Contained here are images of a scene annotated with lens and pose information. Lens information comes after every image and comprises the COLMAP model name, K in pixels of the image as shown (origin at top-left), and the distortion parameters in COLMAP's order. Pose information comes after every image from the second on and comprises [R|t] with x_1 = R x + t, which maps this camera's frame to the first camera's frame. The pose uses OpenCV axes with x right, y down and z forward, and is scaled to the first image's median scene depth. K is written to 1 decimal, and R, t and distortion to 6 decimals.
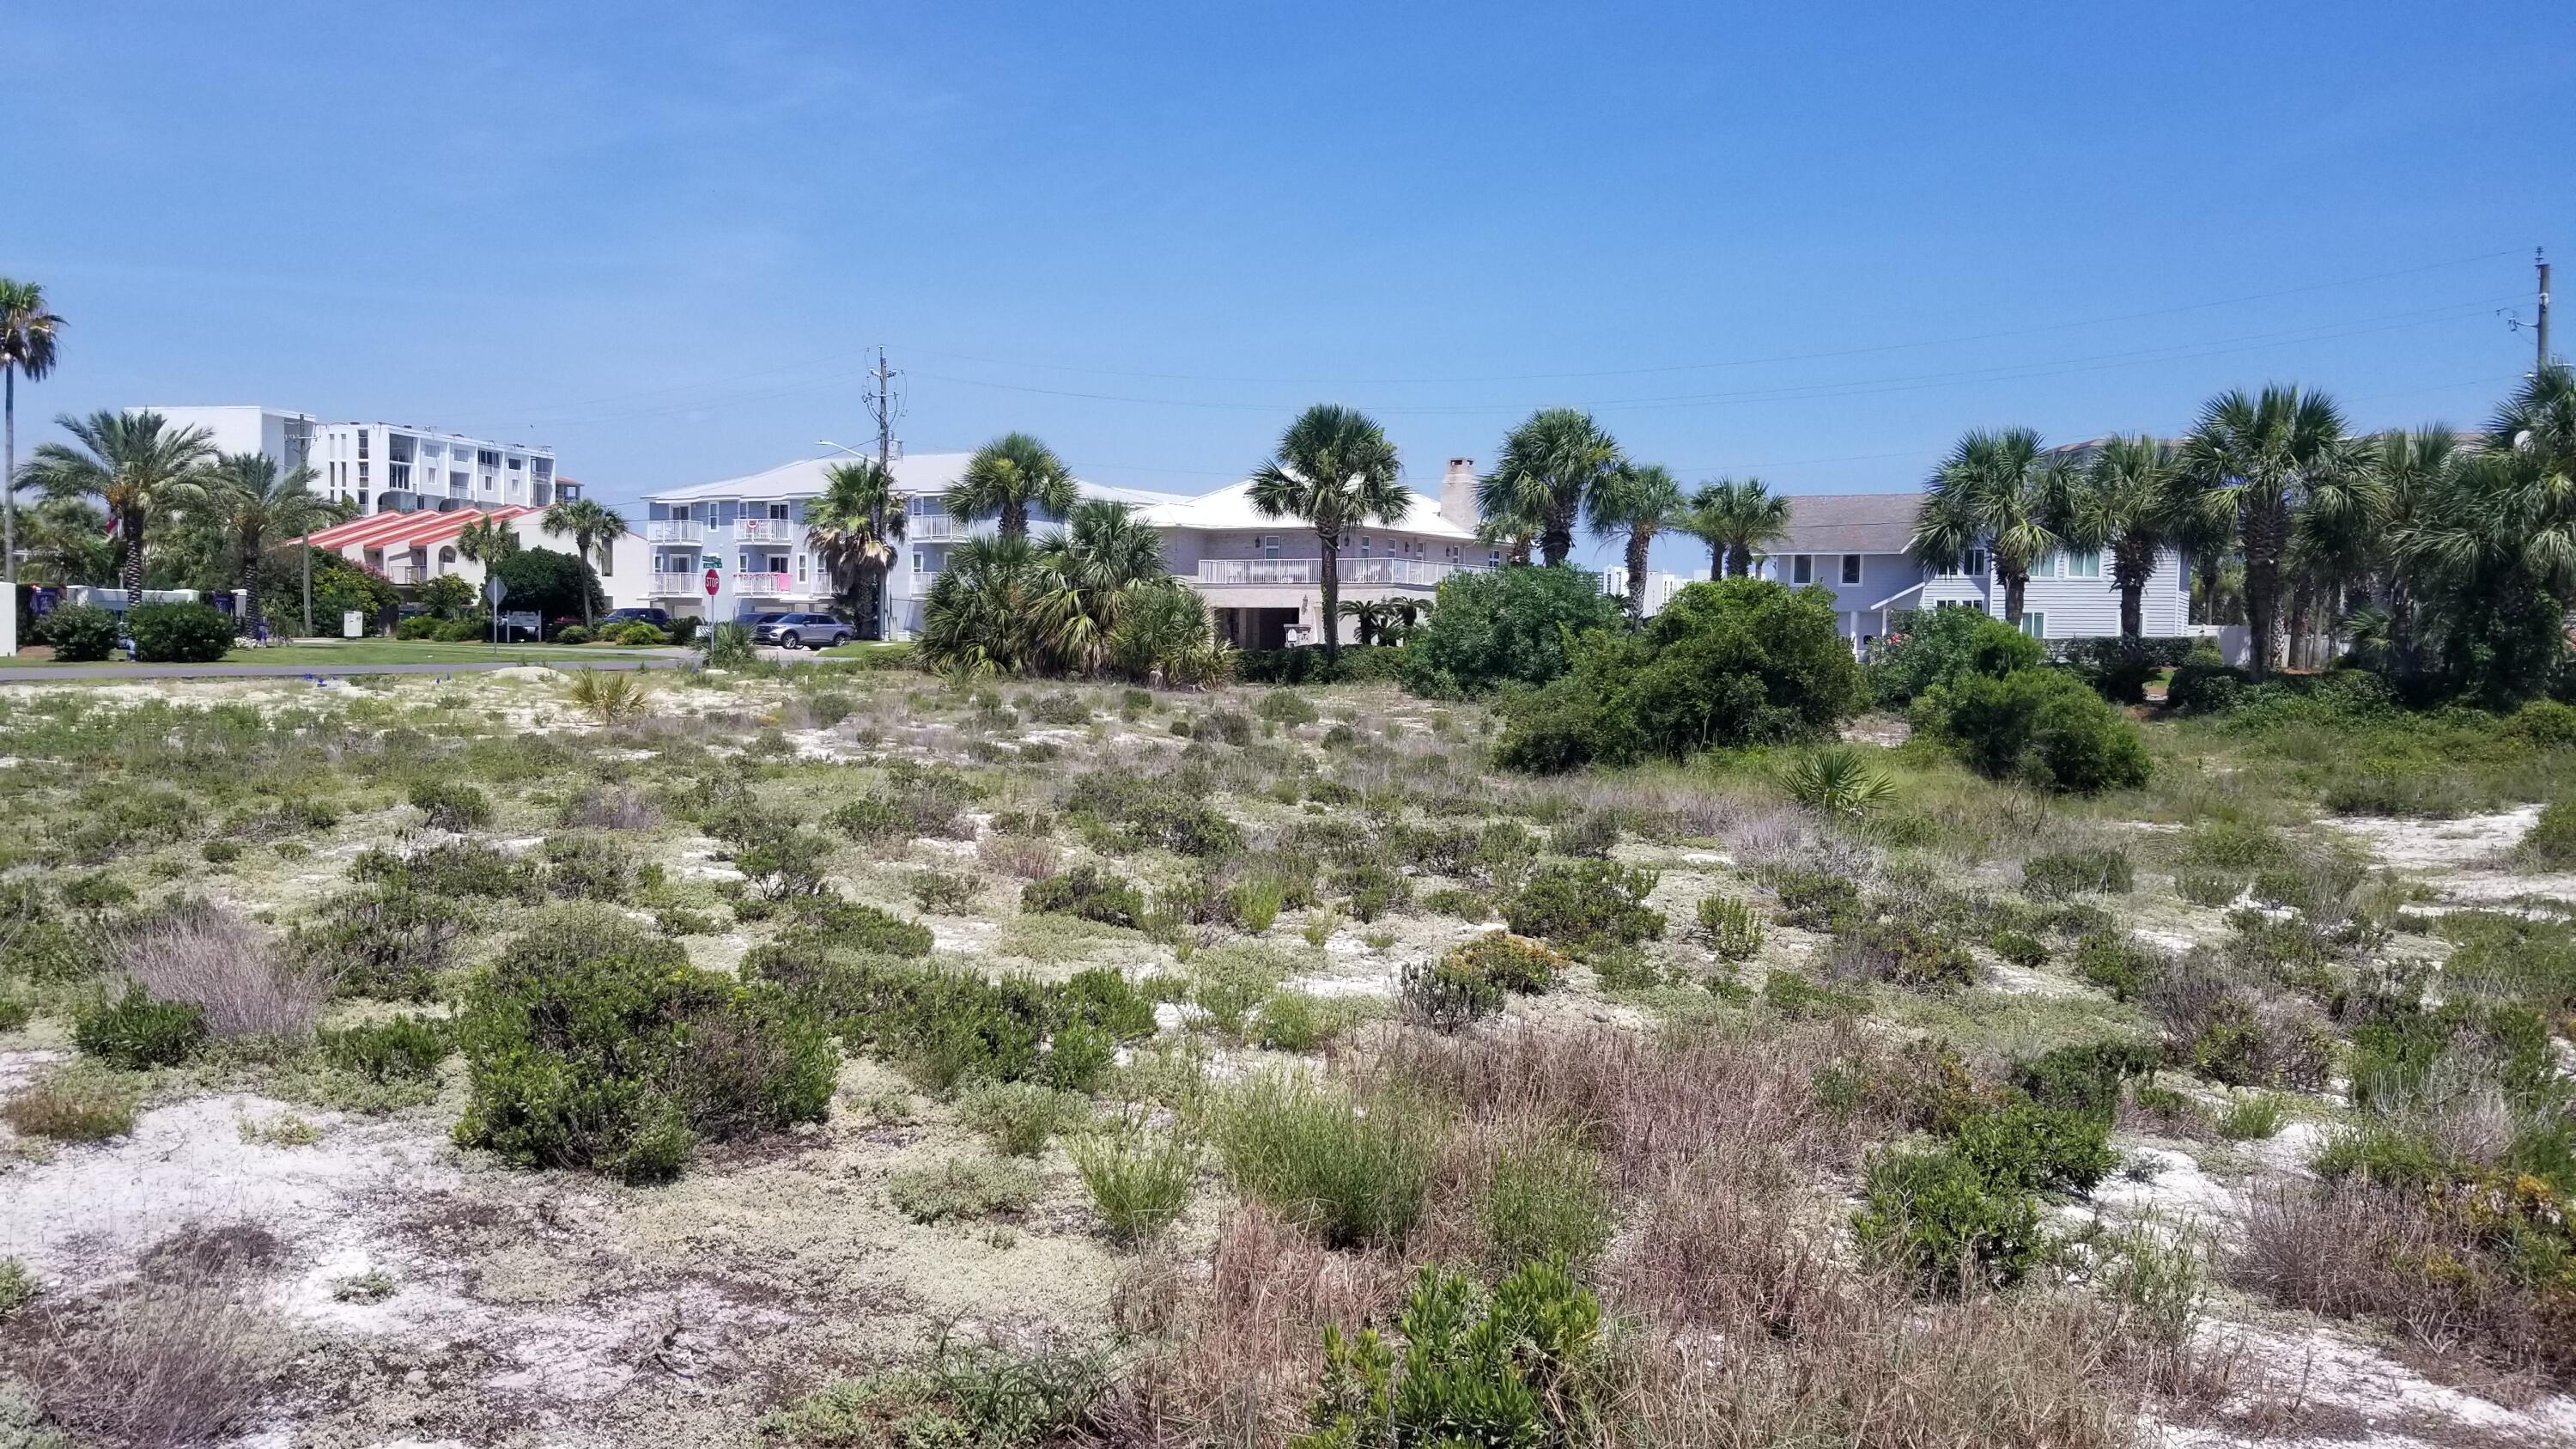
lens RADIAL K [[2000.1, 0, 1218.3], [0, 2000.1, 702.6], [0, 0, 1]] dist [0.081388, -0.144057]
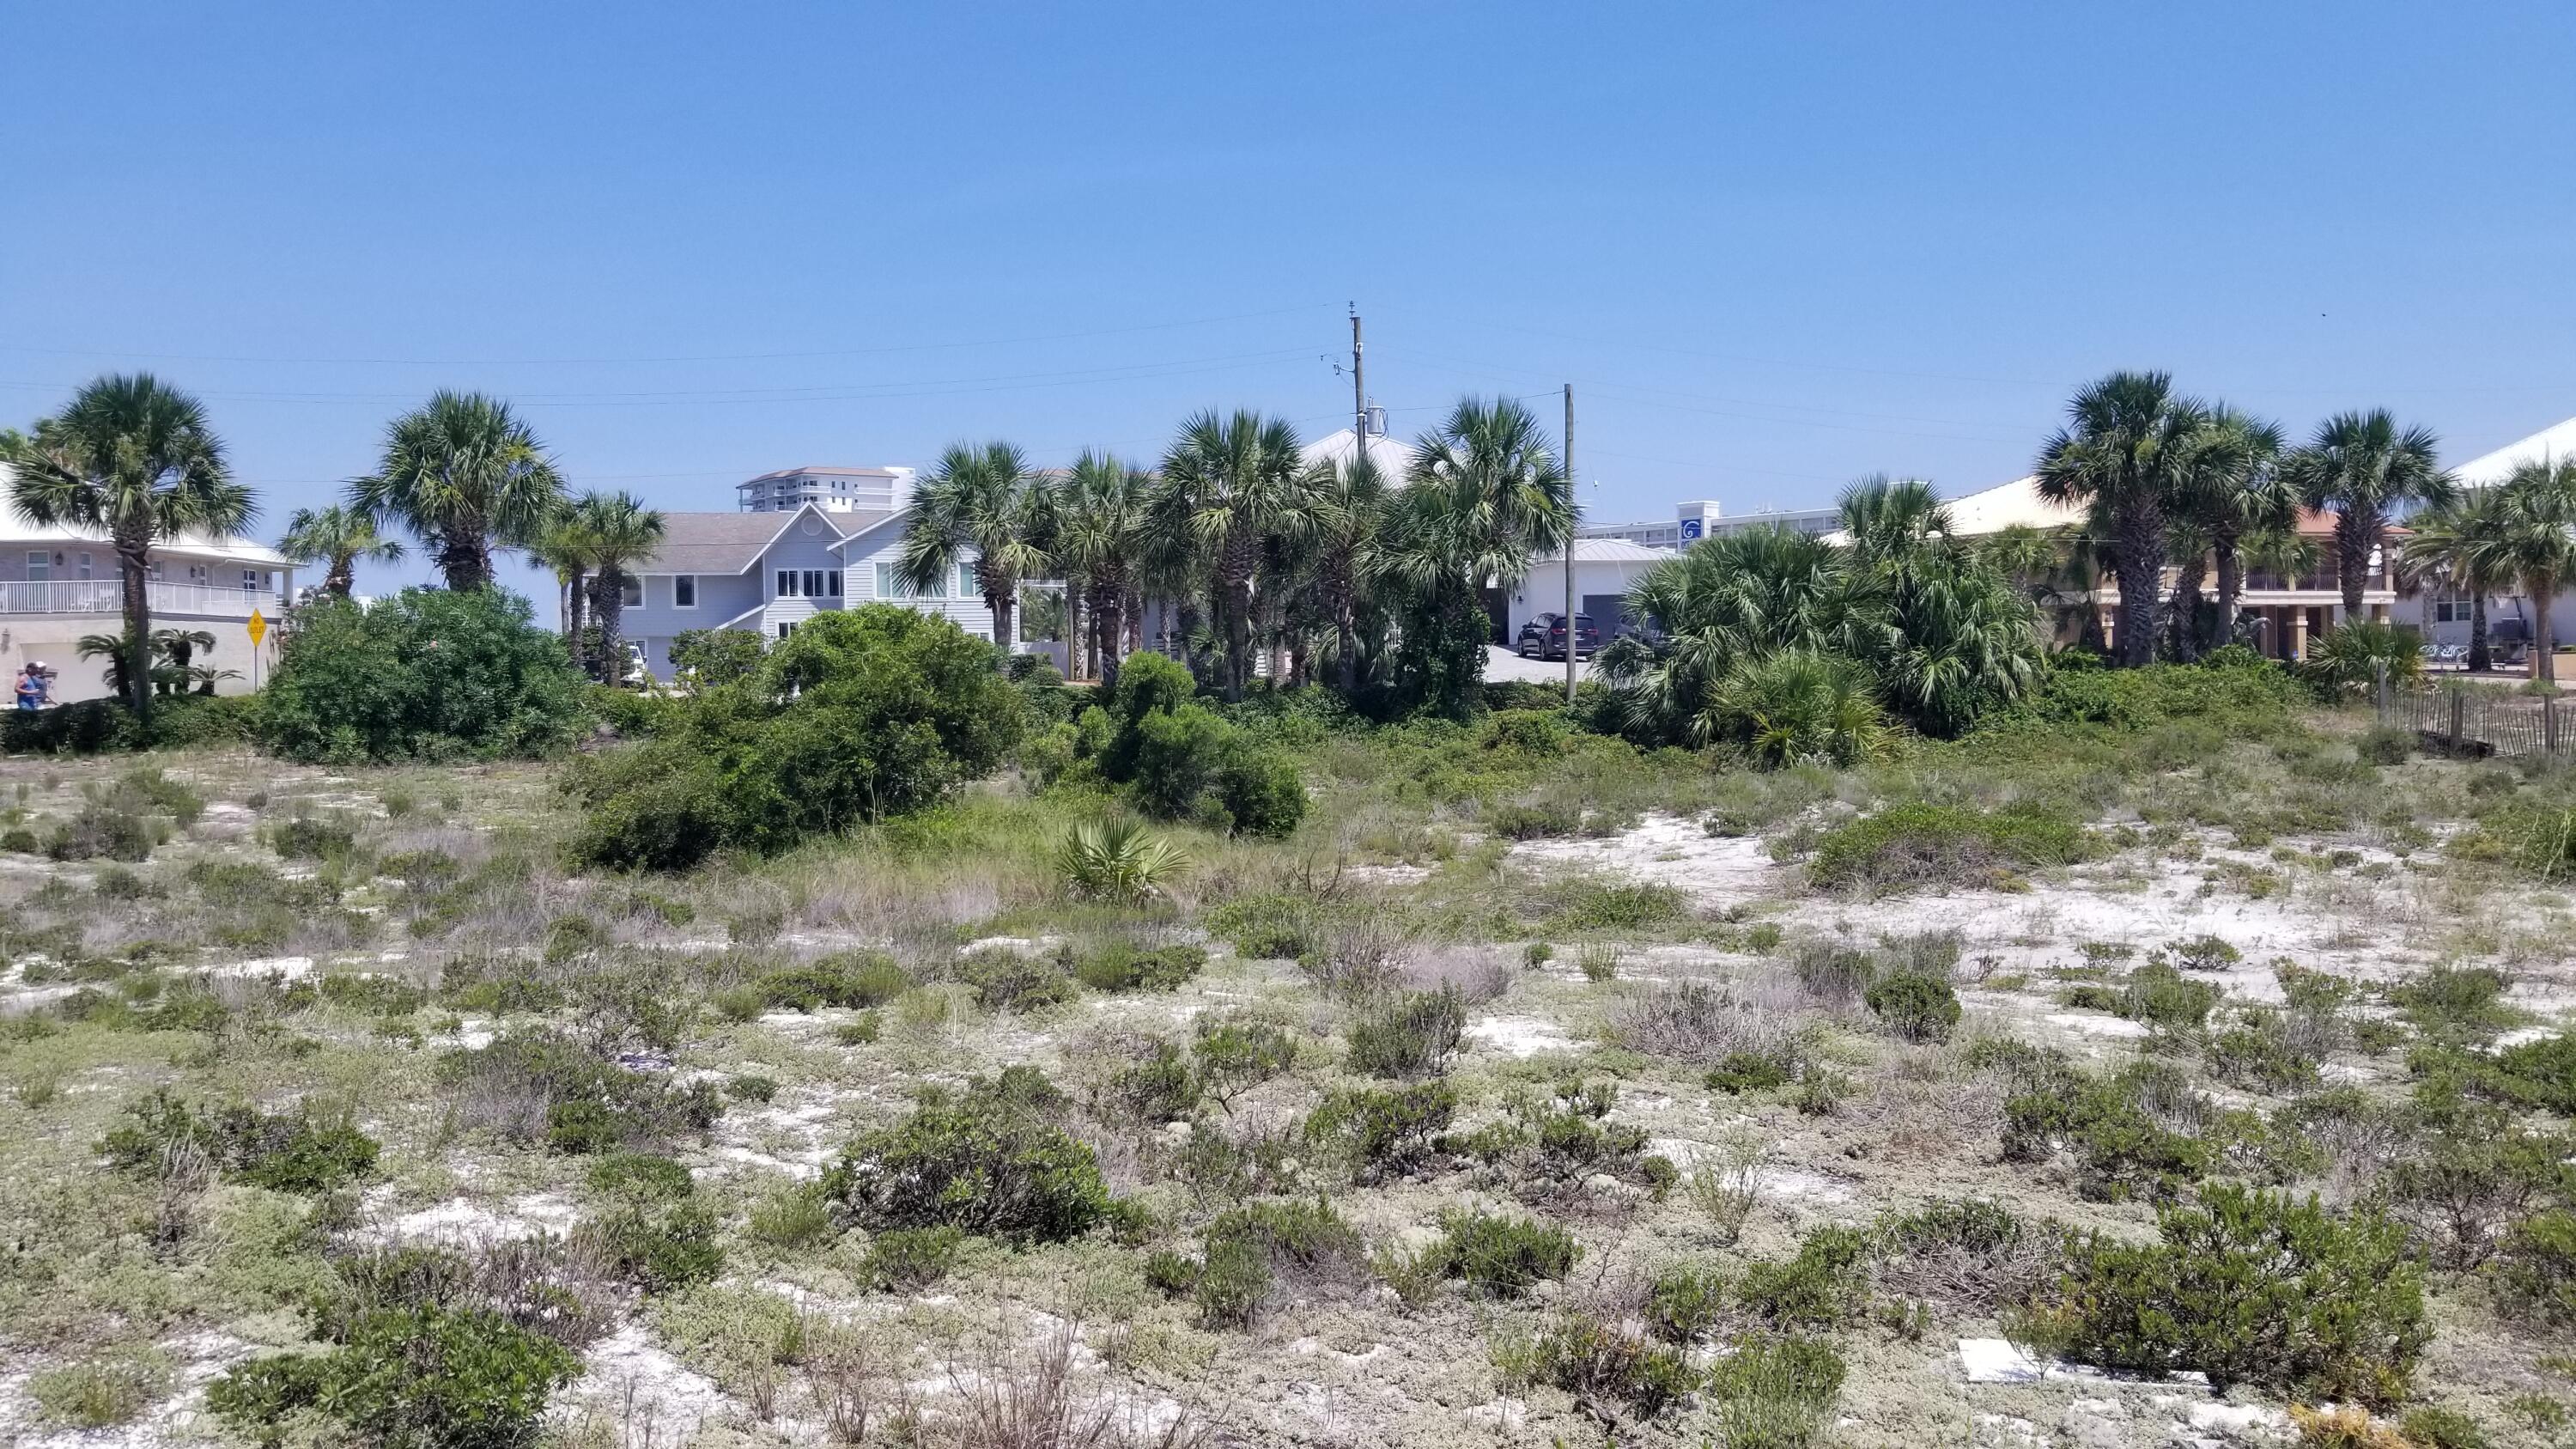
lens RADIAL K [[2000.1, 0, 1287.6], [0, 2000.1, 638.7], [0, 0, 1]] dist [0.081388, -0.144057]
pose [[0.795007, -0.022585, 0.606180, -0.073928], [0.048014, 0.998514, -0.025768, -0.013807], [-0.604697, 0.049591, 0.794910, 0.184028]]
